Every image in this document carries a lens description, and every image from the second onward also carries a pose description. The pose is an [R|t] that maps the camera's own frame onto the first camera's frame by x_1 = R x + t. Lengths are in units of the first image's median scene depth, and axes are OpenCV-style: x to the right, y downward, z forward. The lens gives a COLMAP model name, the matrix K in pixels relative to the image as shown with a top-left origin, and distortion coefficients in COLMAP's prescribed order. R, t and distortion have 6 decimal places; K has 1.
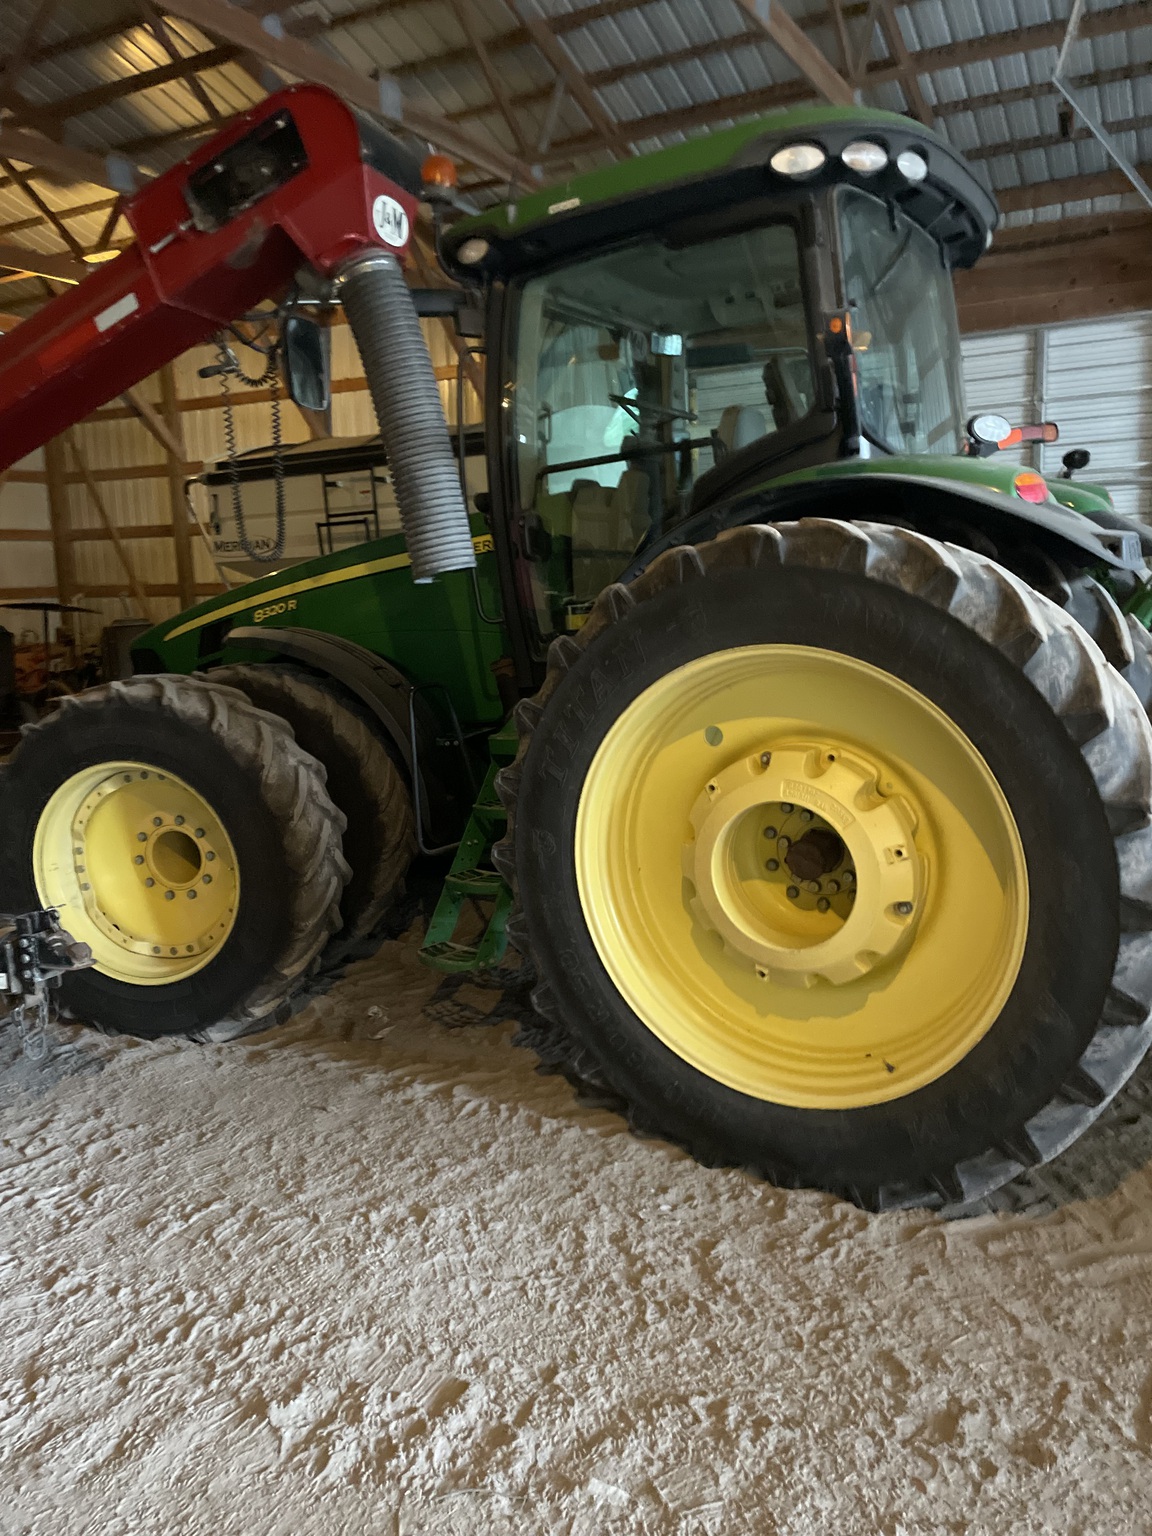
lens RADIAL K [[1151.3, 0, 568.1], [0, 1151.3, 762.0], [0, 0, 1]] dist [0.085873, -0.104363]
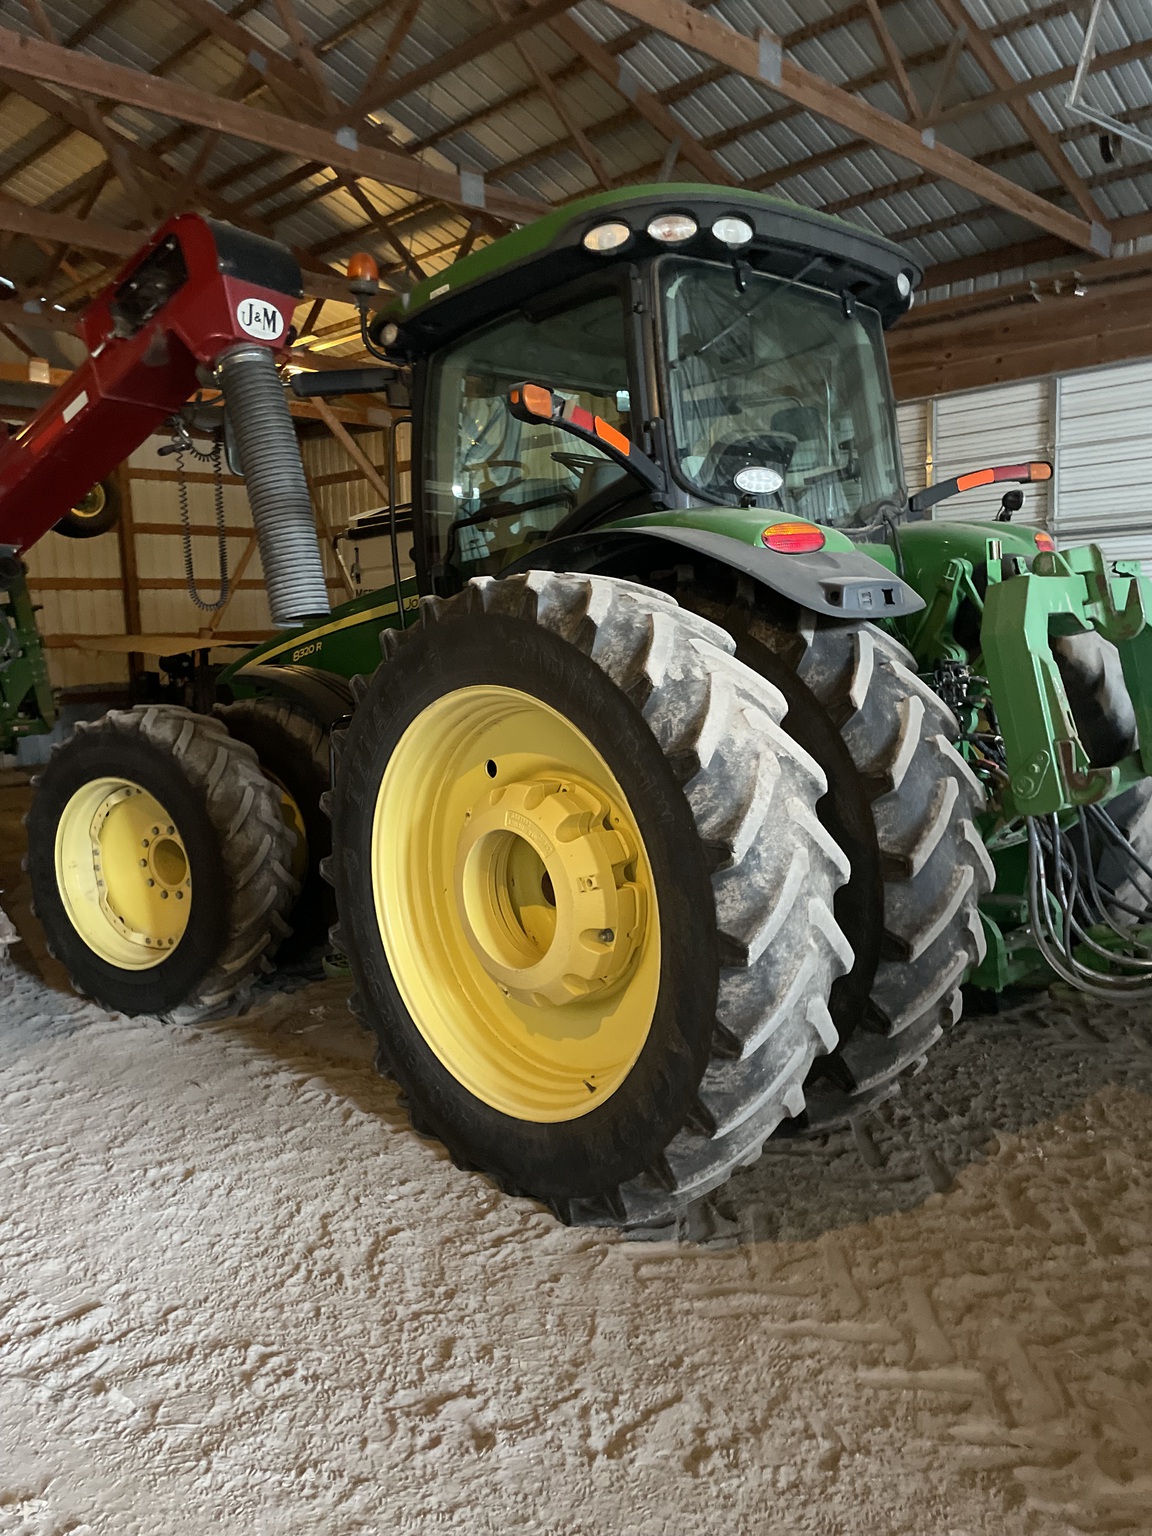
lens RADIAL K [[1151.3, 0, 568.1], [0, 1151.3, 762.0], [0, 0, 1]] dist [0.085873, -0.104363]
pose [[0.963582, 0.031246, -0.265581, 0.546980], [-0.040501, 0.998746, -0.029442, -0.000048], [0.264328, 0.039126, 0.963639, -0.027664]]
